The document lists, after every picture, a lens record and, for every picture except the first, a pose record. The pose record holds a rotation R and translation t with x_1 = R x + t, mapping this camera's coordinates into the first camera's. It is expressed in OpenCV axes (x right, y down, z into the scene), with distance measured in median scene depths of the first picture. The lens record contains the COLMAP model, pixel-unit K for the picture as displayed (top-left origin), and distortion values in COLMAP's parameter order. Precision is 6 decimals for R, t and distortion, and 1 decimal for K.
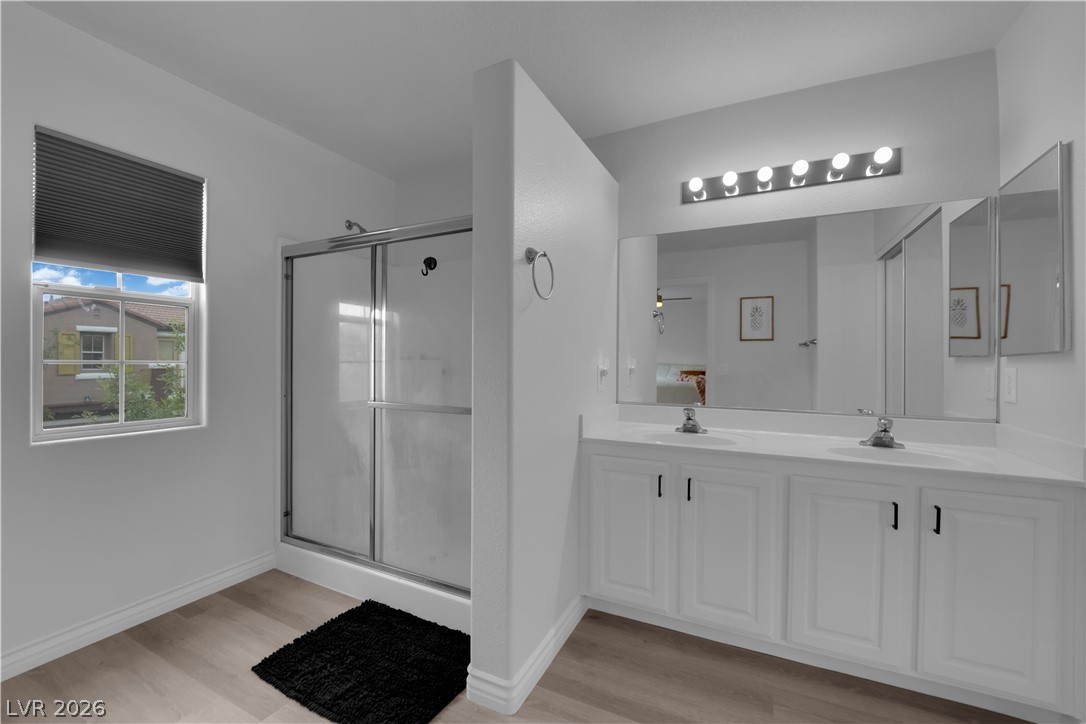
lens RADIAL K [[436.8, 0, 543.0], [0, 436.8, 362.0], [0, 0, 1]] dist [-0.008328, -0.005530]
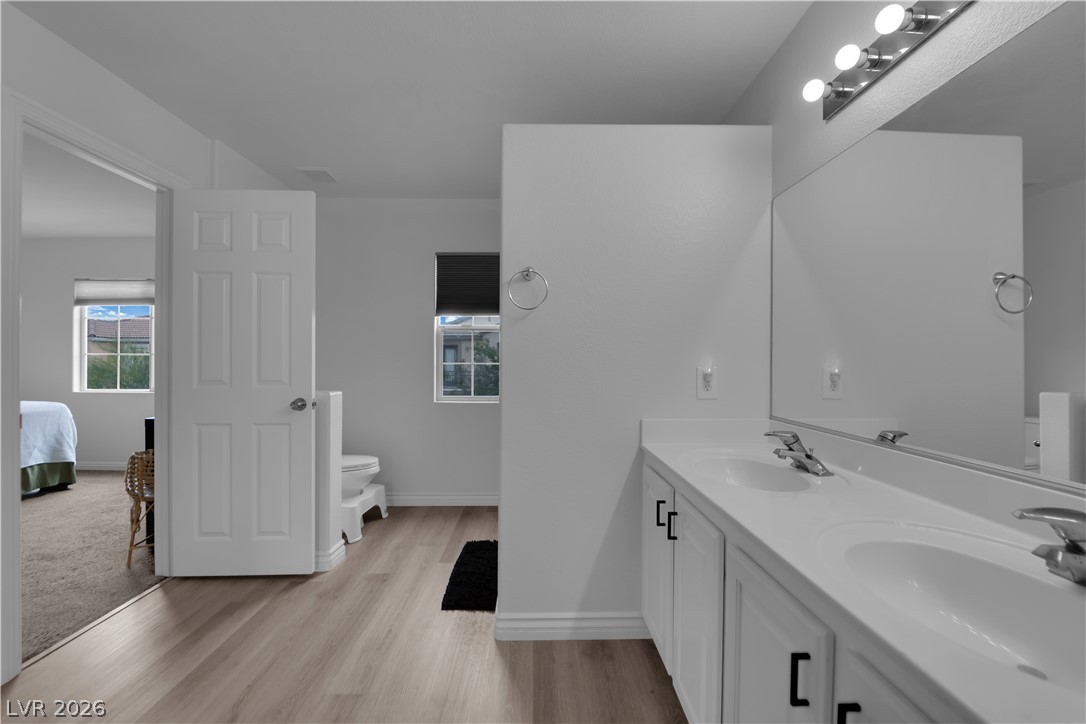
lens RADIAL K [[436.8, 0, 543.0], [0, 436.8, 362.0], [0, 0, 1]] dist [-0.008328, -0.005530]
pose [[0.466284, -0.001455, -0.884634, 0.937377], [-0.003145, 0.999990, -0.003303, 0.000774], [0.884630, 0.004322, 0.466275, 0.434616]]
